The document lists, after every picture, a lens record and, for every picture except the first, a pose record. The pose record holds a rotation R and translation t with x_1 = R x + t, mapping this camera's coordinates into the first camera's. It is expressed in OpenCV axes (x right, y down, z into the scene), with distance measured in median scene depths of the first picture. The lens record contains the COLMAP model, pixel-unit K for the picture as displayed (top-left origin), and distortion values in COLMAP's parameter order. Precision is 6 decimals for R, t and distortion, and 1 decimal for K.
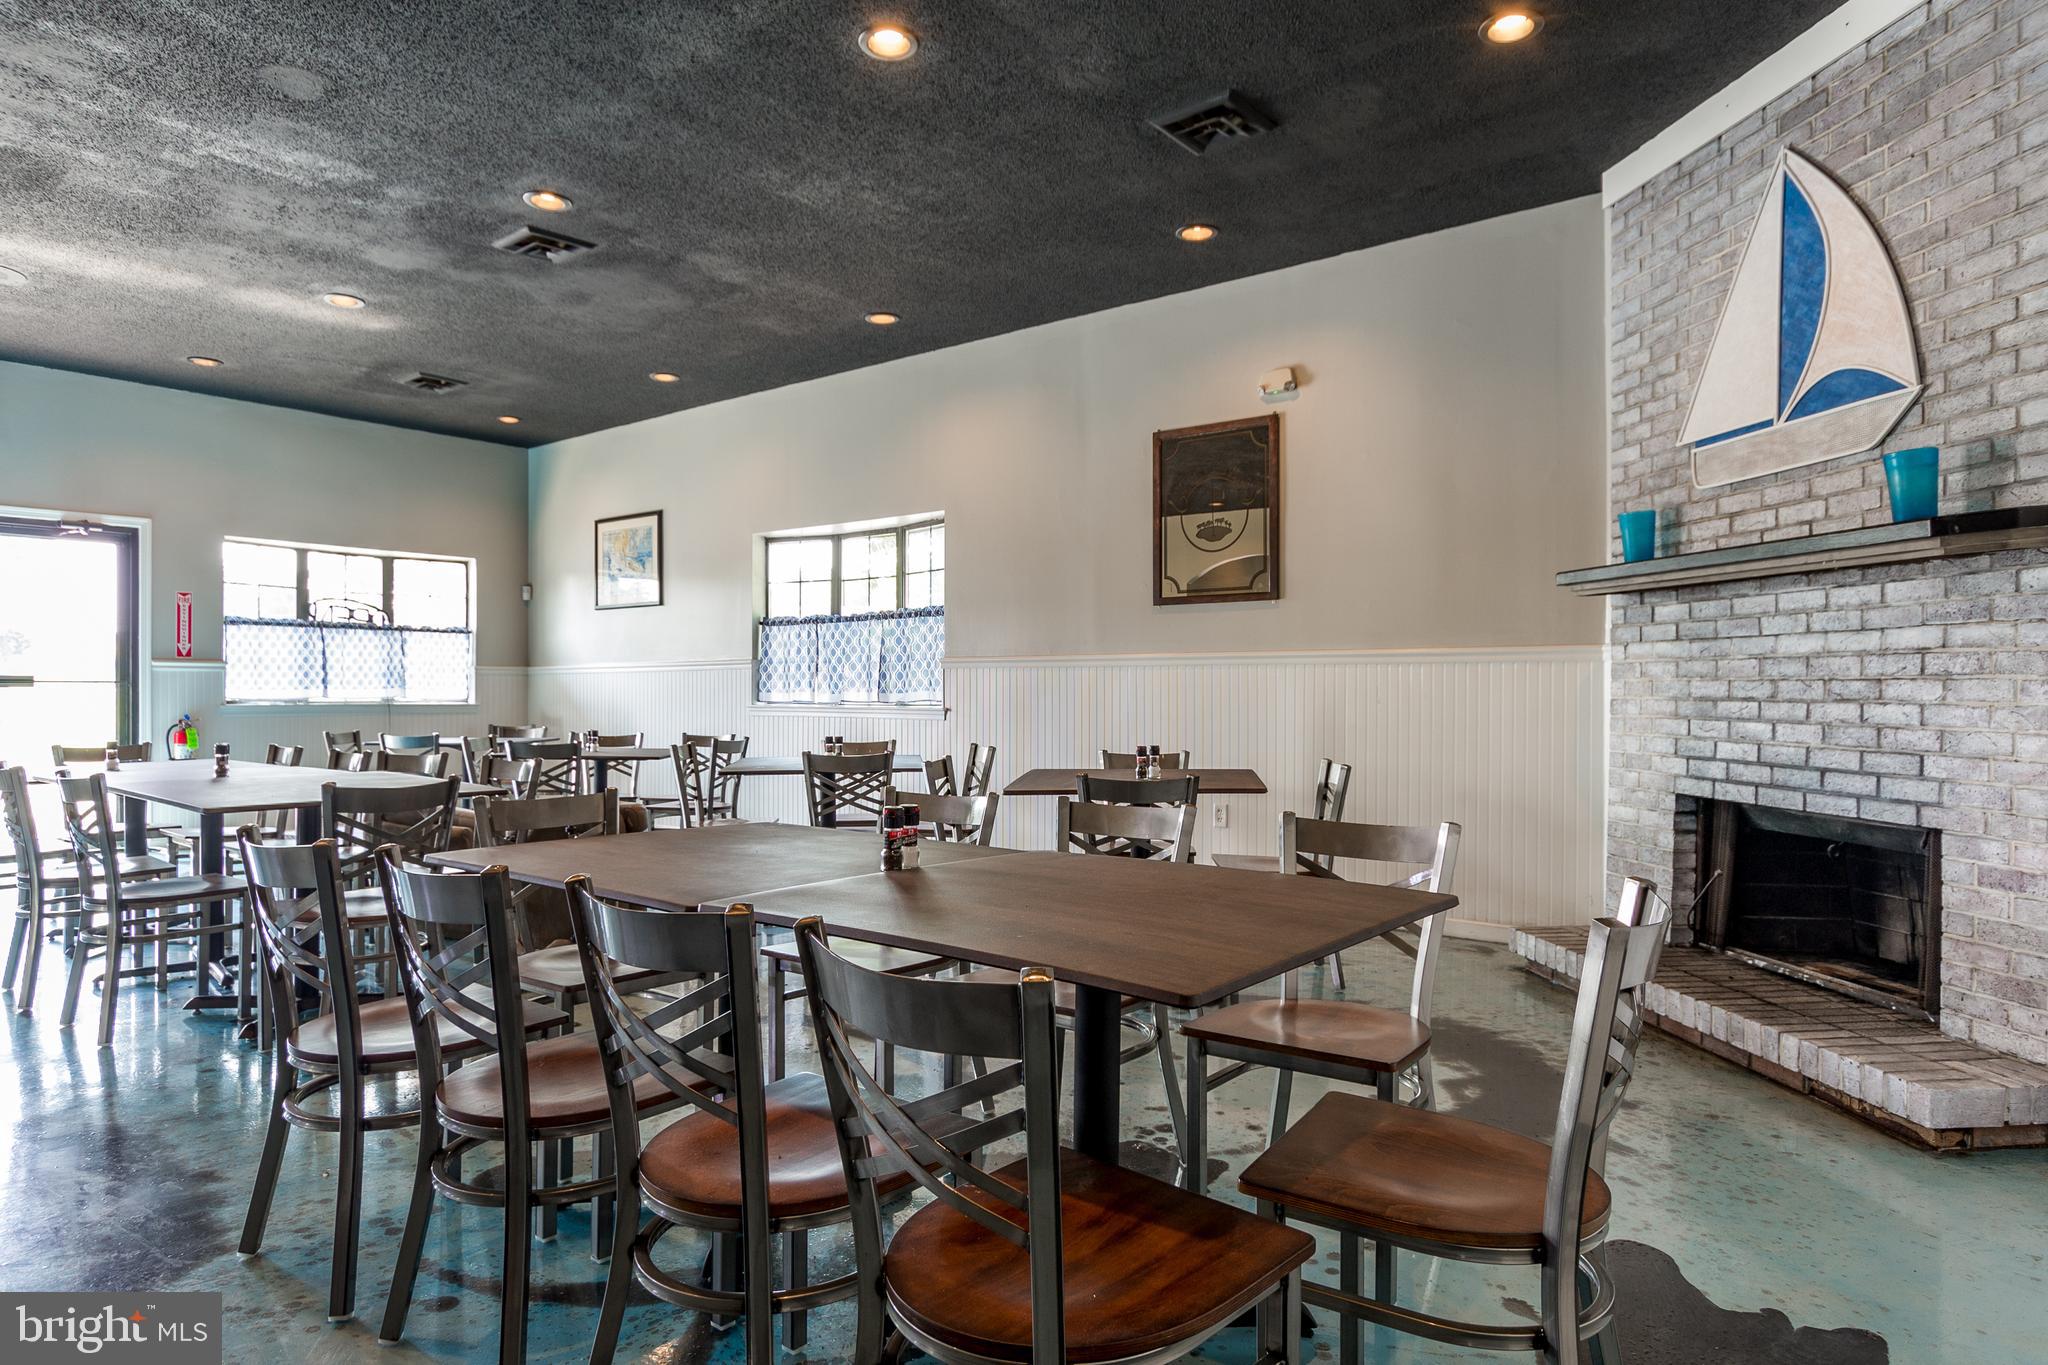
lens RADIAL K [[1193.2, 0, 1029.9], [0, 1193.2, 680.8], [0, 0, 1]] dist [-0.003988, 0.001142]
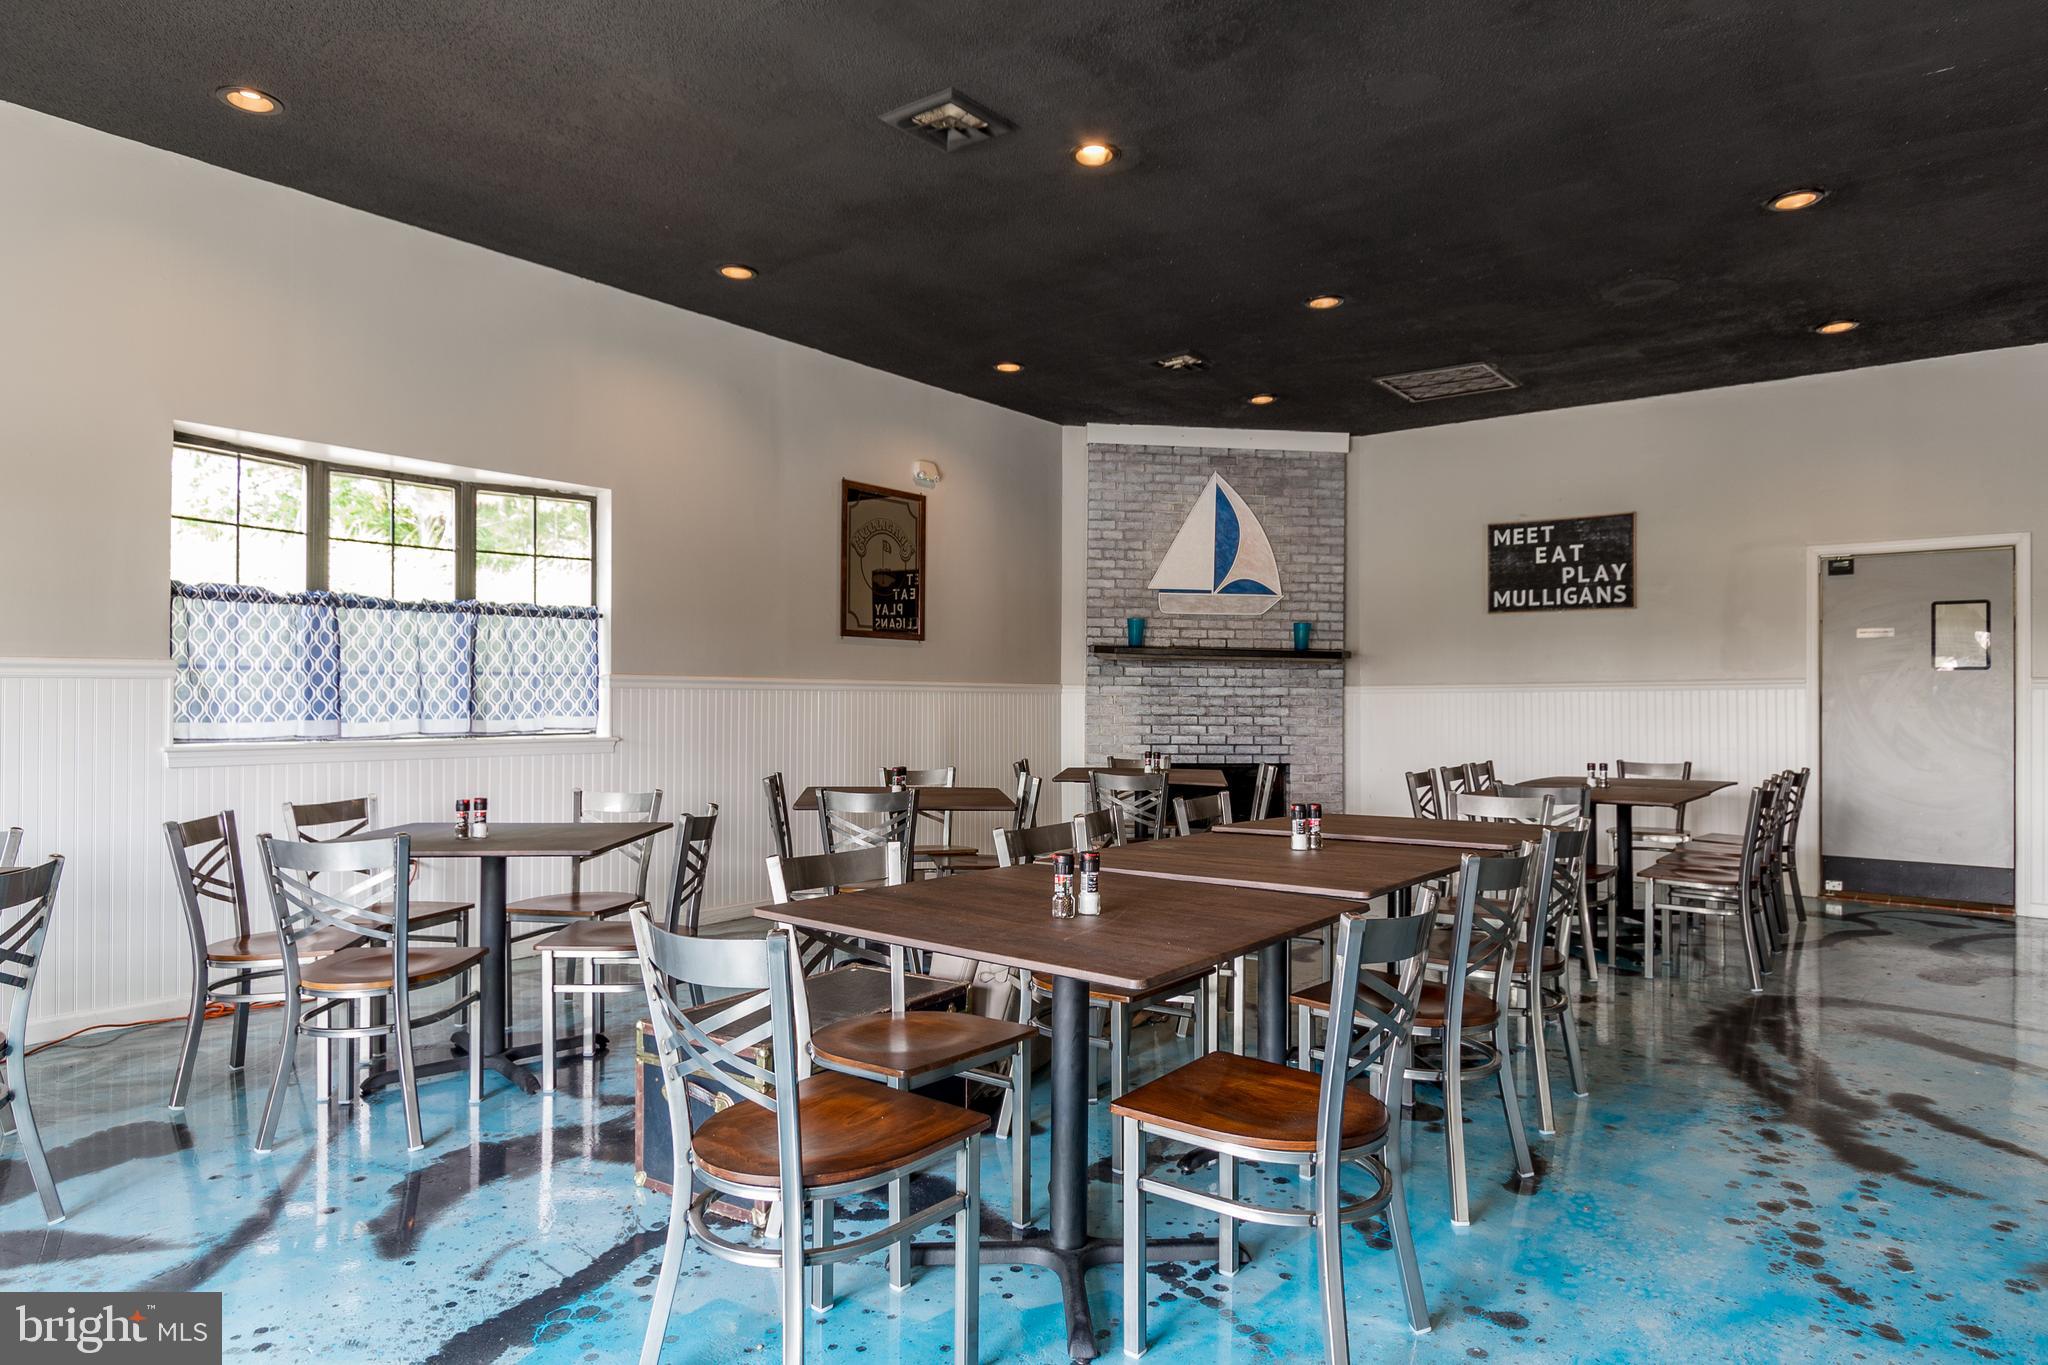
lens RADIAL K [[1246.7, 0, 1024.0], [0, 1246.7, 682.5], [0, 0, 1]] dist [-0.000806, -0.001623]
pose [[-0.012380, 0.014826, 0.999813, -1.727980], [-0.011286, 0.999824, -0.014966, -0.007078], [-0.999860, -0.011469, -0.012210, 1.385777]]
